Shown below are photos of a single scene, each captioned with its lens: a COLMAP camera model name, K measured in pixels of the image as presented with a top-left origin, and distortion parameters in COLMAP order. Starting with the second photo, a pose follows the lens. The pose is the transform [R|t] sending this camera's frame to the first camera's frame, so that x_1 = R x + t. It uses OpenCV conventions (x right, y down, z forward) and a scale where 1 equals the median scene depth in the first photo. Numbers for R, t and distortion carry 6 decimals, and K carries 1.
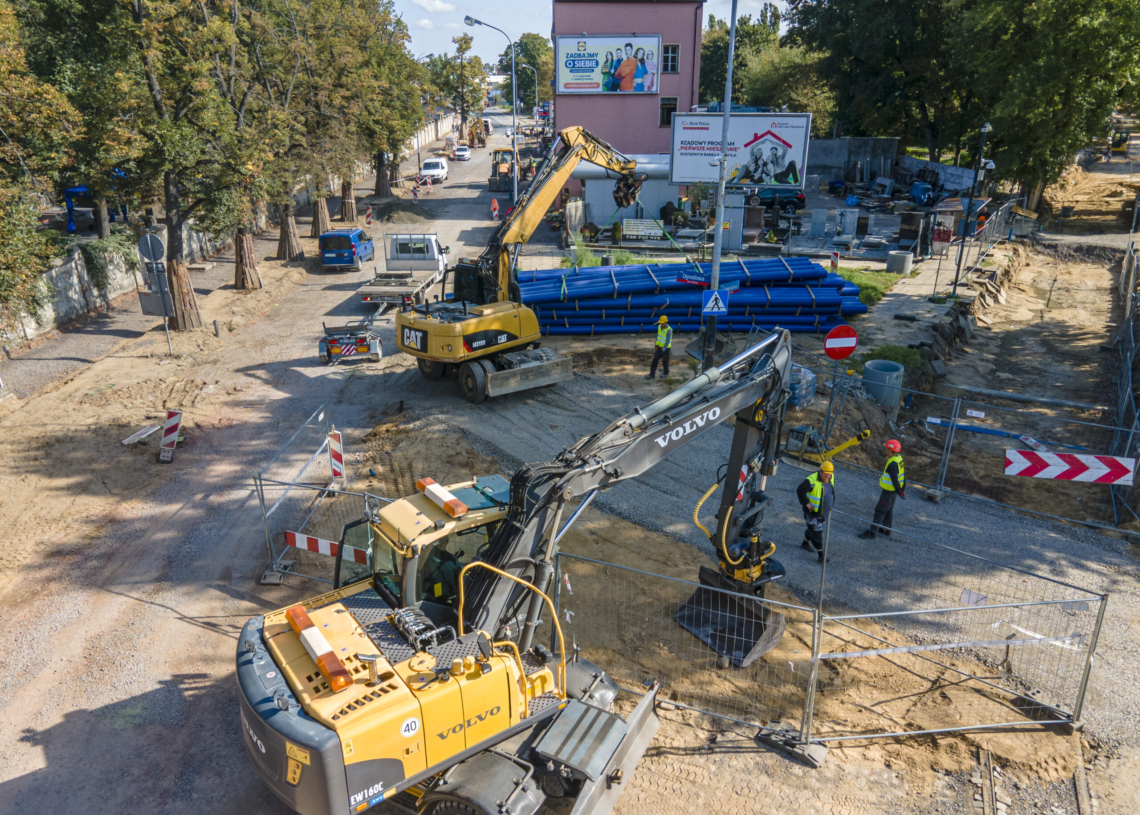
lens RADIAL K [[821.9, 0, 565.6], [0, 821.9, 407.0], [0, 0, 1]] dist [0.009730, 0.052531]
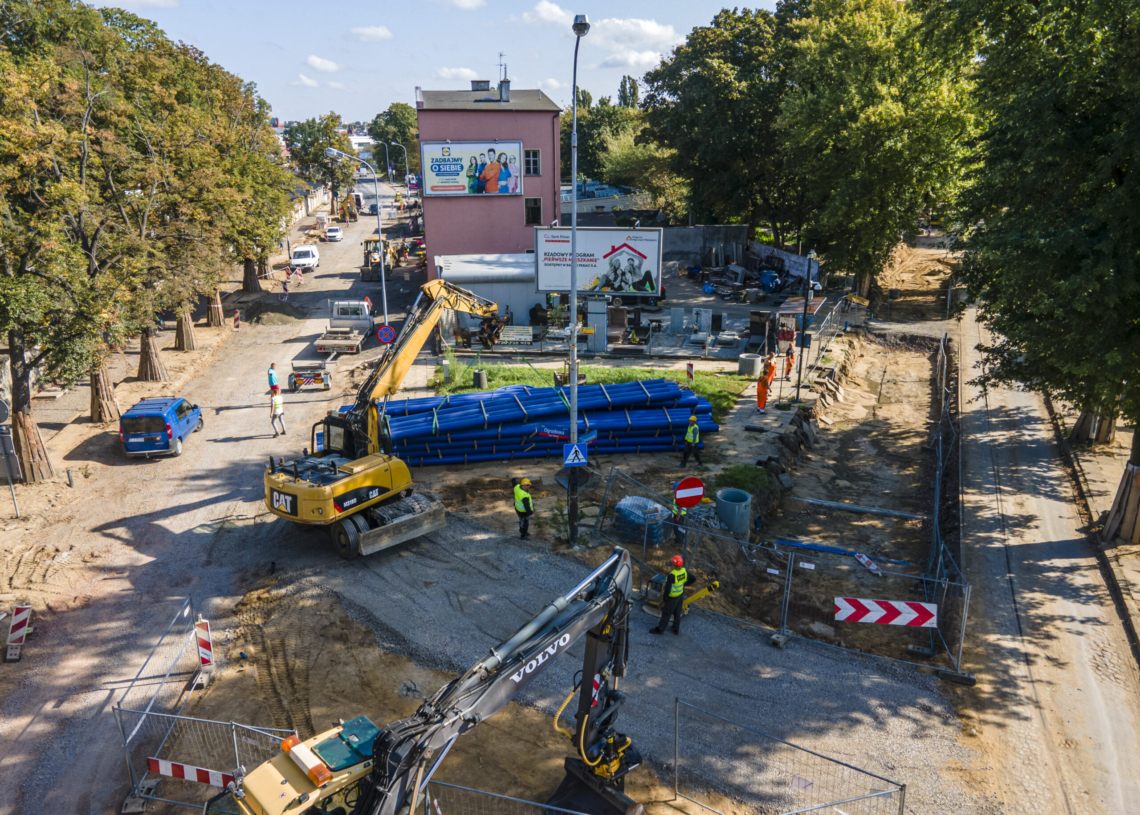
lens RADIAL K [[821.9, 0, 565.6], [0, 821.9, 407.0], [0, 0, 1]] dist [0.009730, 0.052531]
pose [[0.989232, -0.049143, 0.137861, 0.018456], [0.057759, 0.996574, -0.059203, -0.092290], [-0.134479, 0.066529, 0.988681, -0.039895]]
